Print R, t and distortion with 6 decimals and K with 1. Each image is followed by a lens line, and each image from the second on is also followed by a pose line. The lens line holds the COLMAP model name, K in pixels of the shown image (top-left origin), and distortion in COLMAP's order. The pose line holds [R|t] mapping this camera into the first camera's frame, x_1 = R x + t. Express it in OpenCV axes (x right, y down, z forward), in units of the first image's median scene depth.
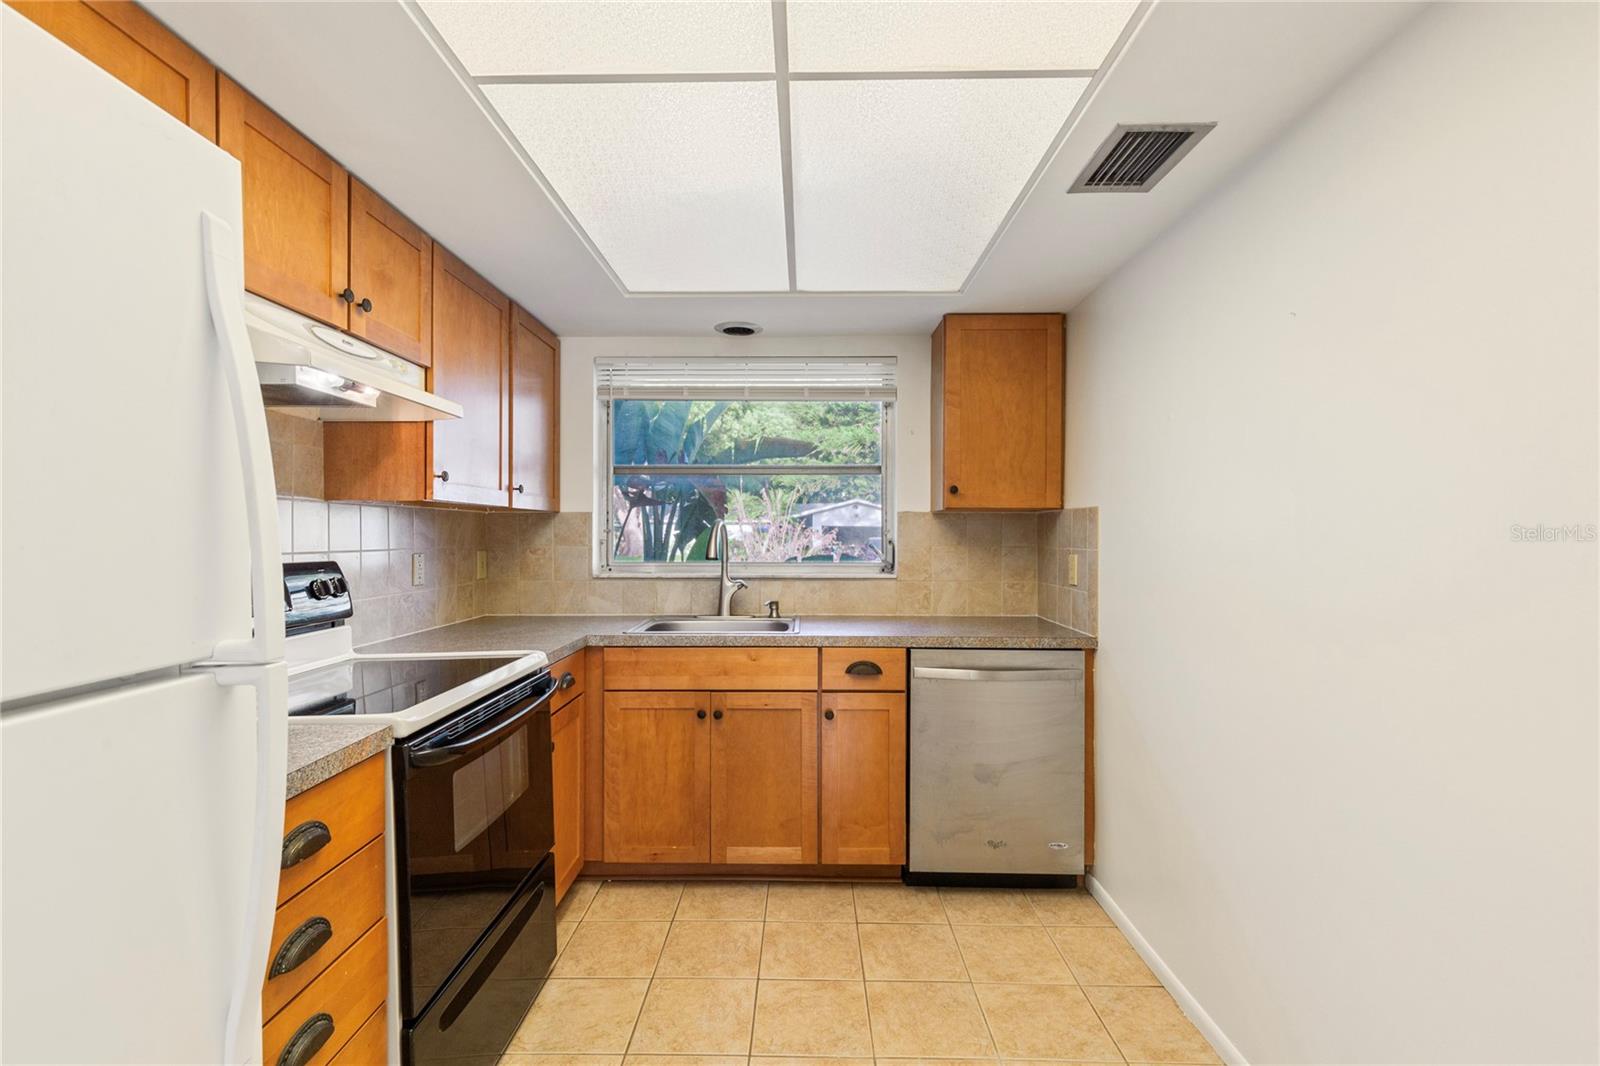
lens RADIAL K [[727.6, 0, 805.7], [0, 727.6, 536.7], [0, 0, 1]] dist [0.010861, -0.002723]
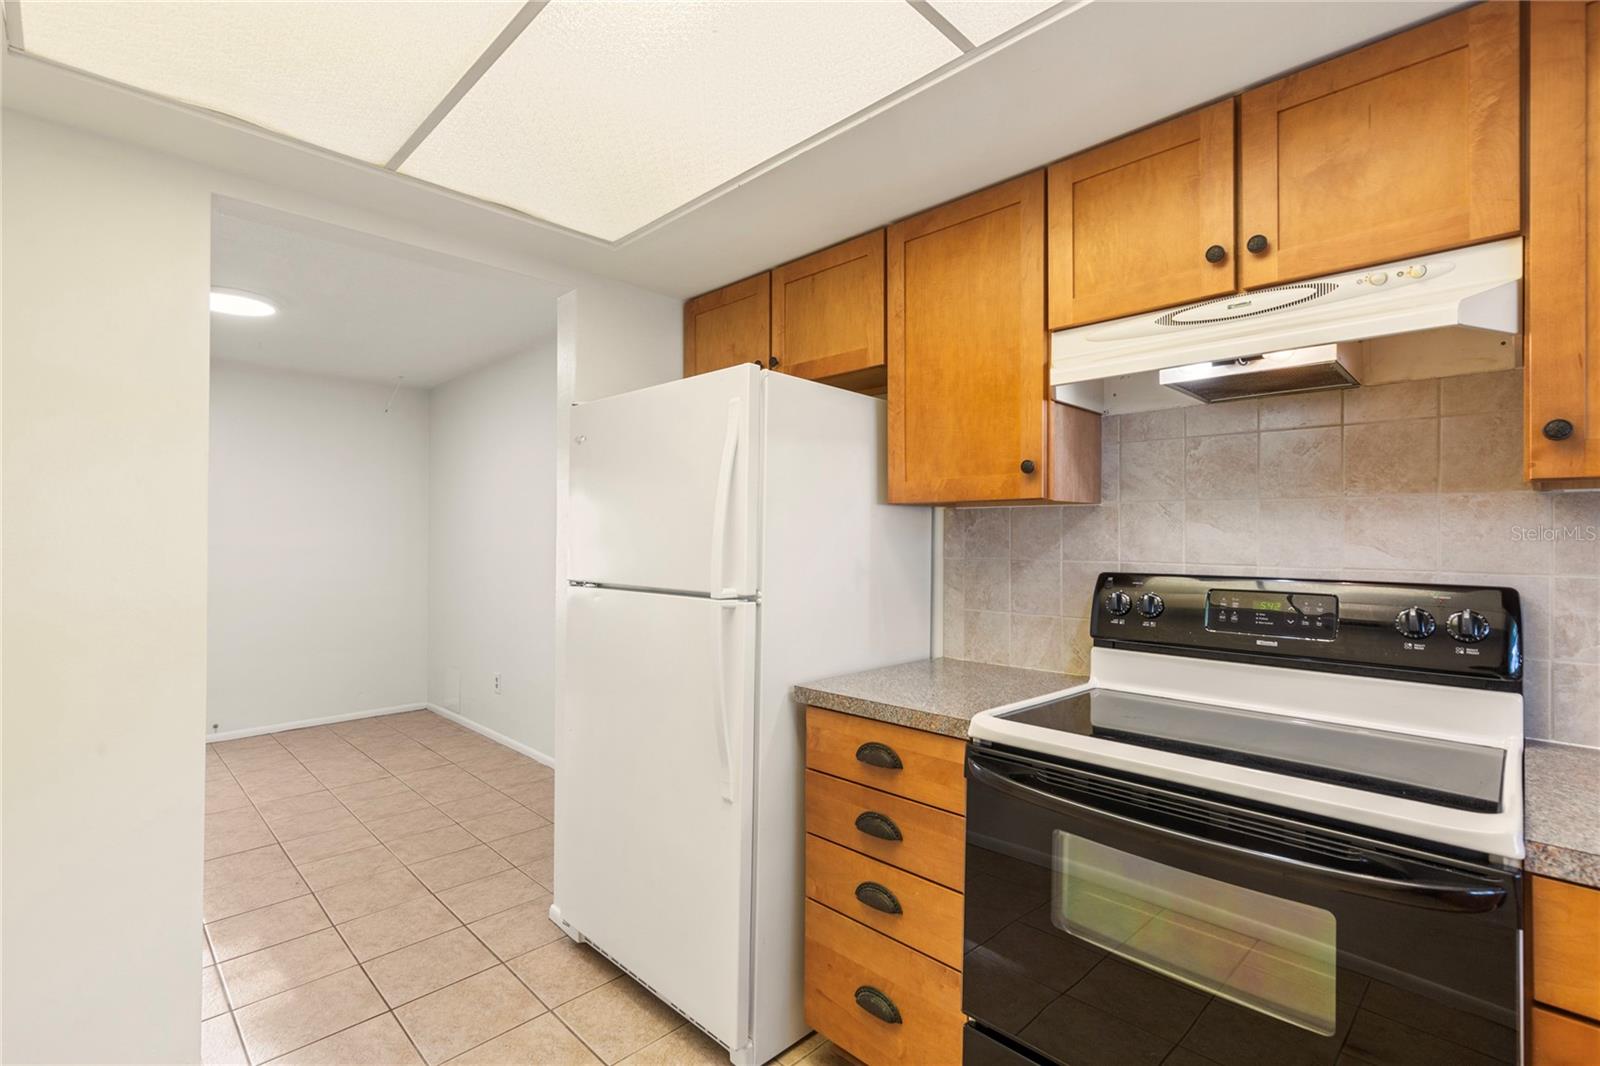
lens RADIAL K [[727.6, 0, 800.0], [0, 727.6, 536.1], [0, 0, 1]] dist [0.010861, -0.002723]
pose [[-0.687055, -0.011119, -0.726520, 0.295219], [-0.005384, 0.999933, -0.010212, 0.002685], [0.726585, -0.003104, -0.687069, 1.216415]]
